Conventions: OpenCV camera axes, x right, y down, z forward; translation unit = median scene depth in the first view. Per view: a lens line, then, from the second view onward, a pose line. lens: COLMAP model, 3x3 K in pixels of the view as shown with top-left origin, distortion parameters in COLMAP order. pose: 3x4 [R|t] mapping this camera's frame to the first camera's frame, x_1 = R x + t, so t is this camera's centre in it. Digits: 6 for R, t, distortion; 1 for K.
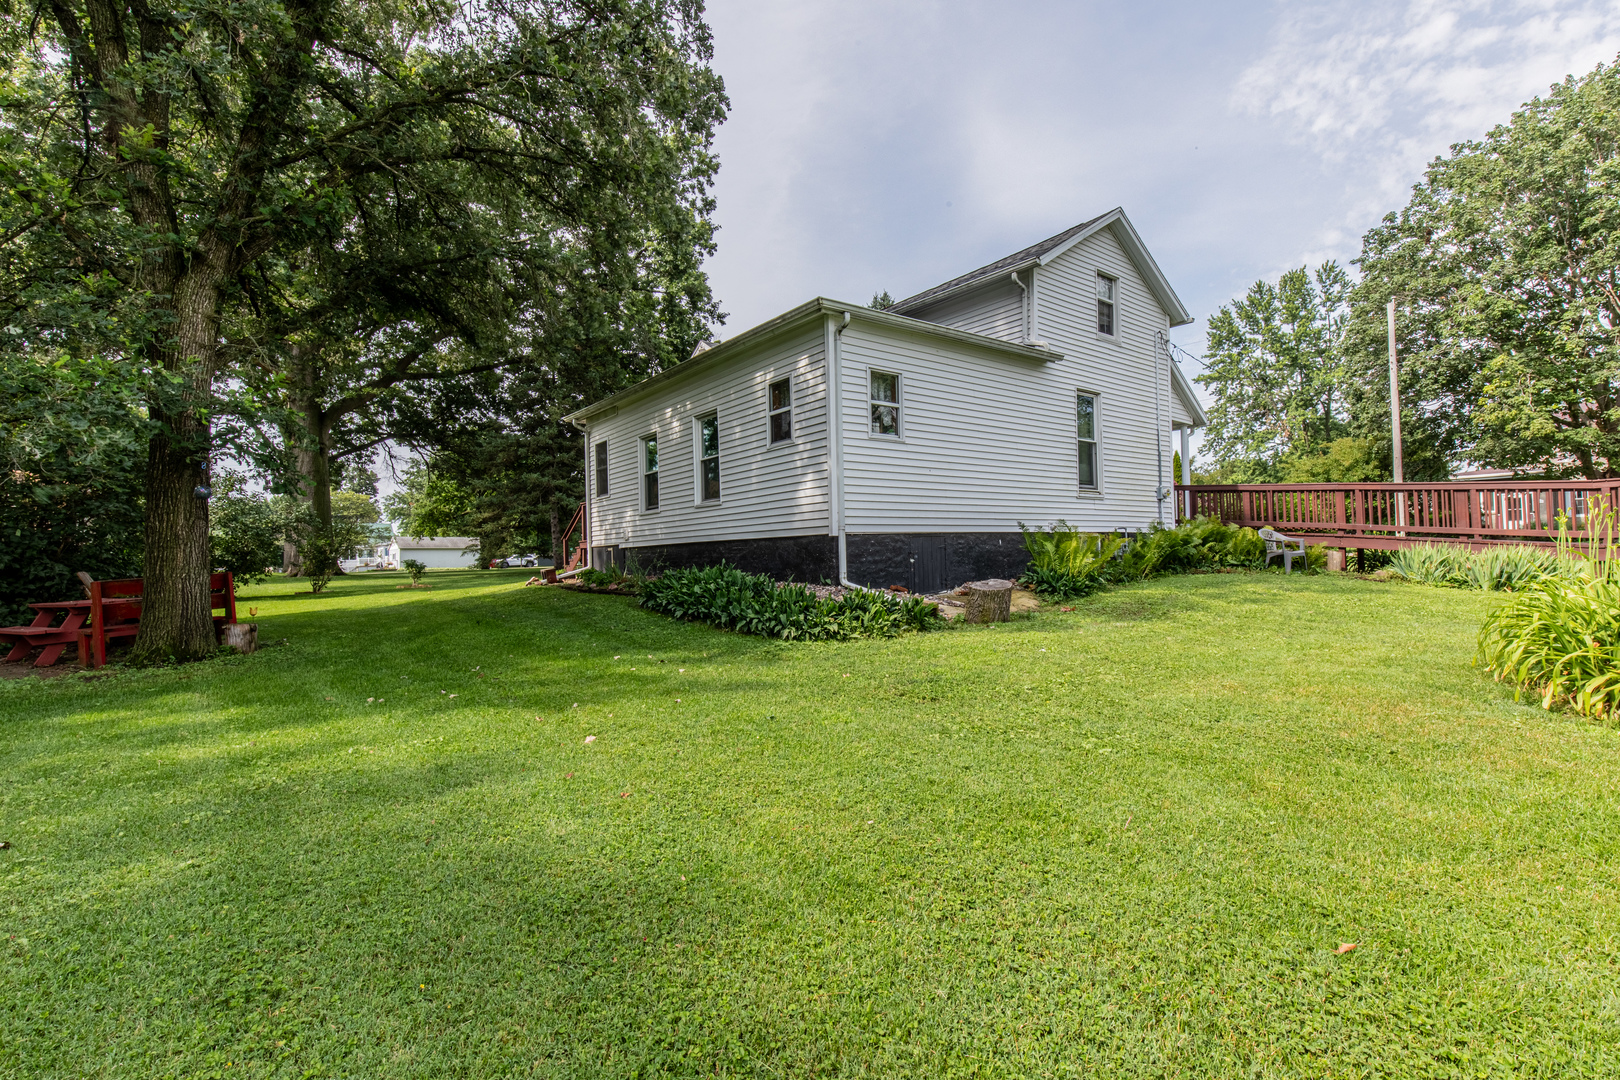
lens RADIAL K [[717.3, 0, 810.0], [0, 717.3, 540.0], [0, 0, 1]] dist [-0.000367, -0.000018]
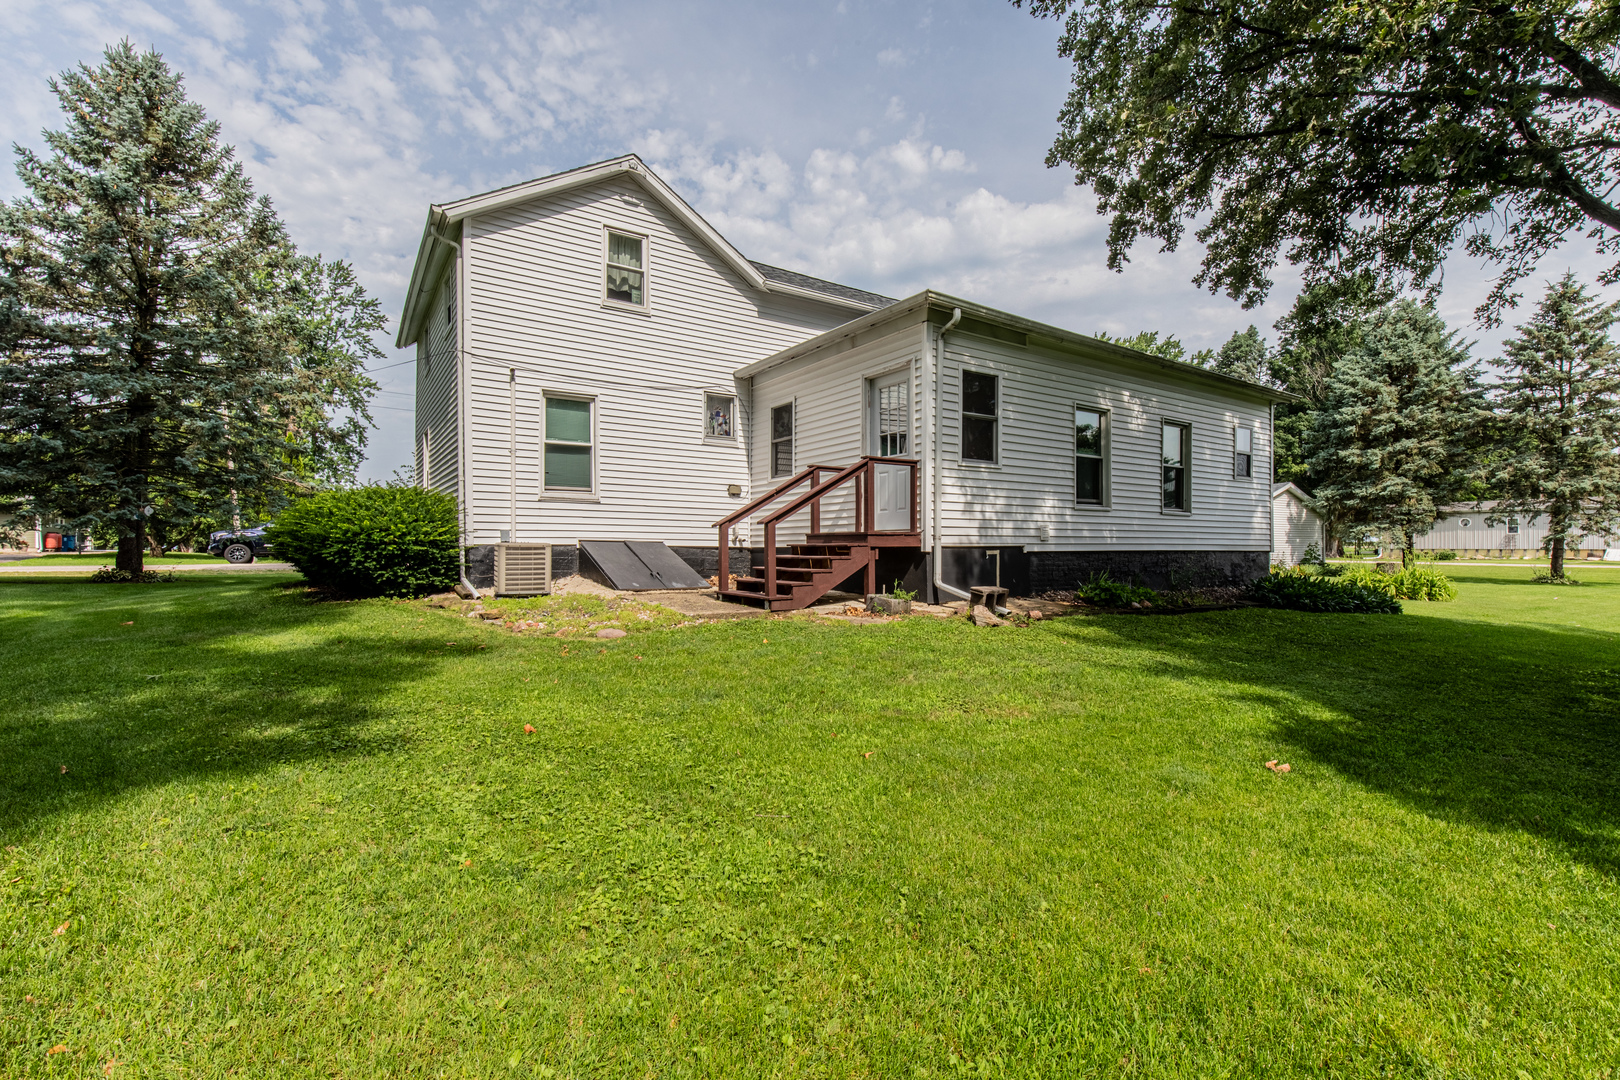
lens RADIAL K [[717.3, 0, 810.0], [0, 717.3, 540.0], [0, 0, 1]] dist [-0.000367, -0.000018]
pose [[0.075684, 0.038172, 0.996401, -1.050627], [-0.028903, 0.998931, -0.036073, 0.033785], [-0.996713, -0.026068, 0.076707, 1.286218]]
